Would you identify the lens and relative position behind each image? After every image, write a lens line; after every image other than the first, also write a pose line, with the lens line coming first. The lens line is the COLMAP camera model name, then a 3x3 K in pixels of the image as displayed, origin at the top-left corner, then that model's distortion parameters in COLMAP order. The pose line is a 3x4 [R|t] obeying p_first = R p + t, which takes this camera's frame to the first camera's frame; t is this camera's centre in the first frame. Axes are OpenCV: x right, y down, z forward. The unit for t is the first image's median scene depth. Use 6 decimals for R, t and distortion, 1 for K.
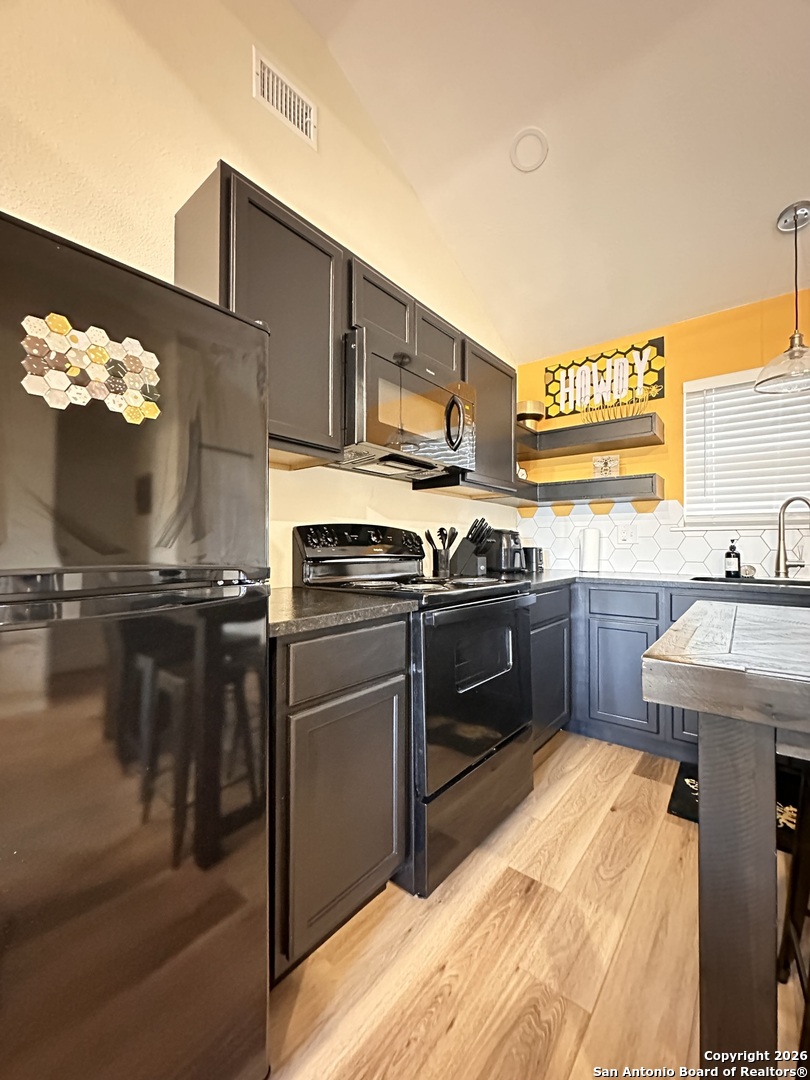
lens RADIAL K [[430.9, 0, 405.0], [0, 430.9, 540.0], [0, 0, 1]] dist [-0.004207, -0.000162]
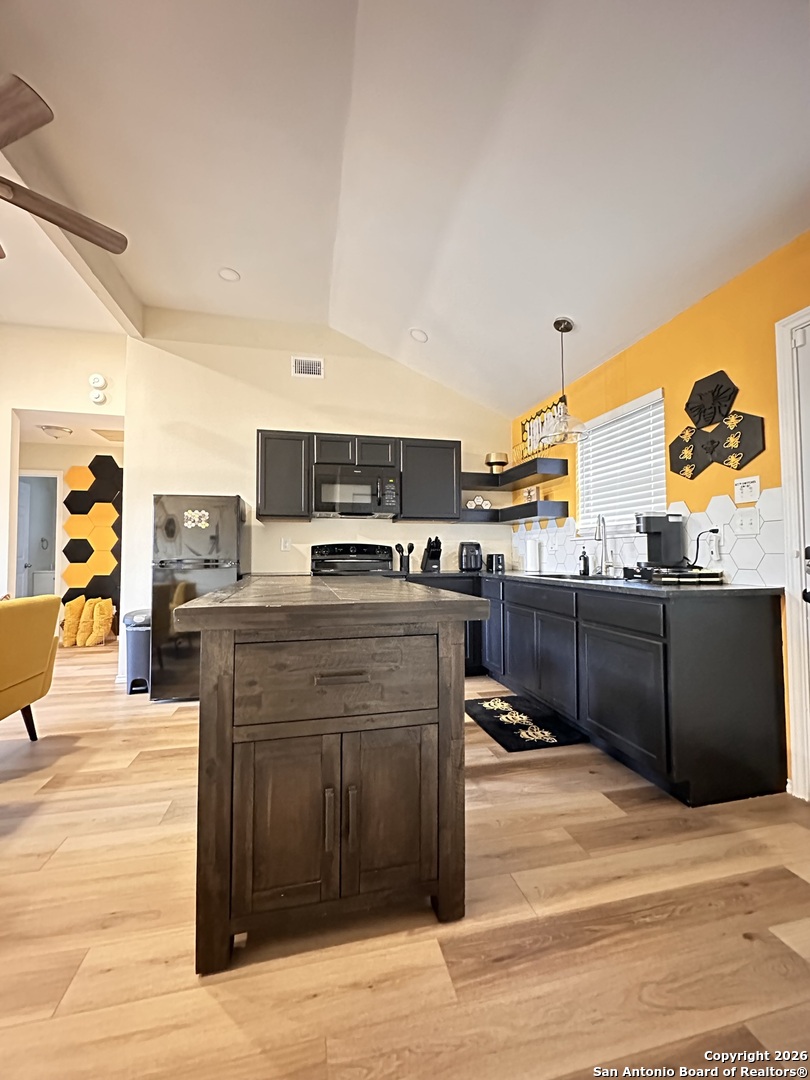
lens RADIAL K [[438.7, 0, 405.0], [0, 438.7, 540.0], [0, 0, 1]] dist [-0.001867, -0.000180]
pose [[0.794922, -0.029672, -0.605986, 1.136777], [0.015186, 0.999464, -0.029017, 0.009288], [0.606522, 0.013864, 0.794946, -0.418387]]
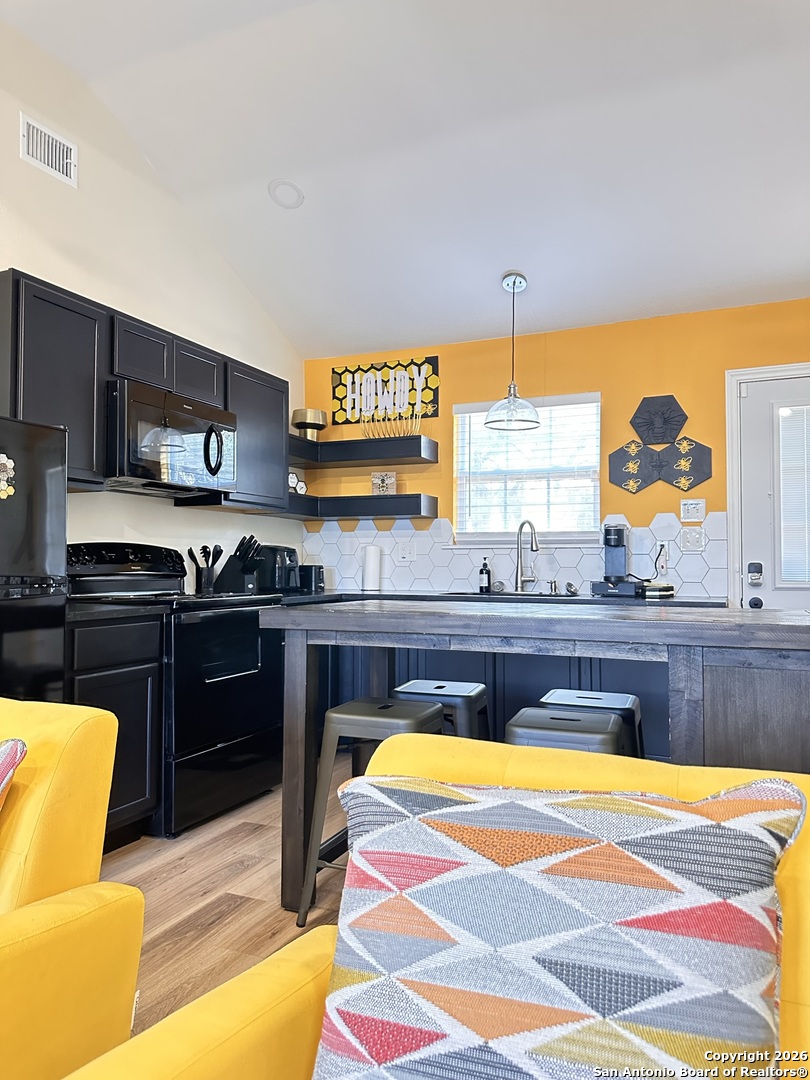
lens RADIAL K [[763.7, 0, 405.0], [0, 763.7, 540.0], [0, 0, 1]] dist [0.103820, -0.153016]
pose [[0.961396, 0.007026, 0.275077, 0.039105], [-0.001336, 0.999781, -0.020867, -0.004595], [-0.275164, 0.019694, 0.961196, -0.786091]]
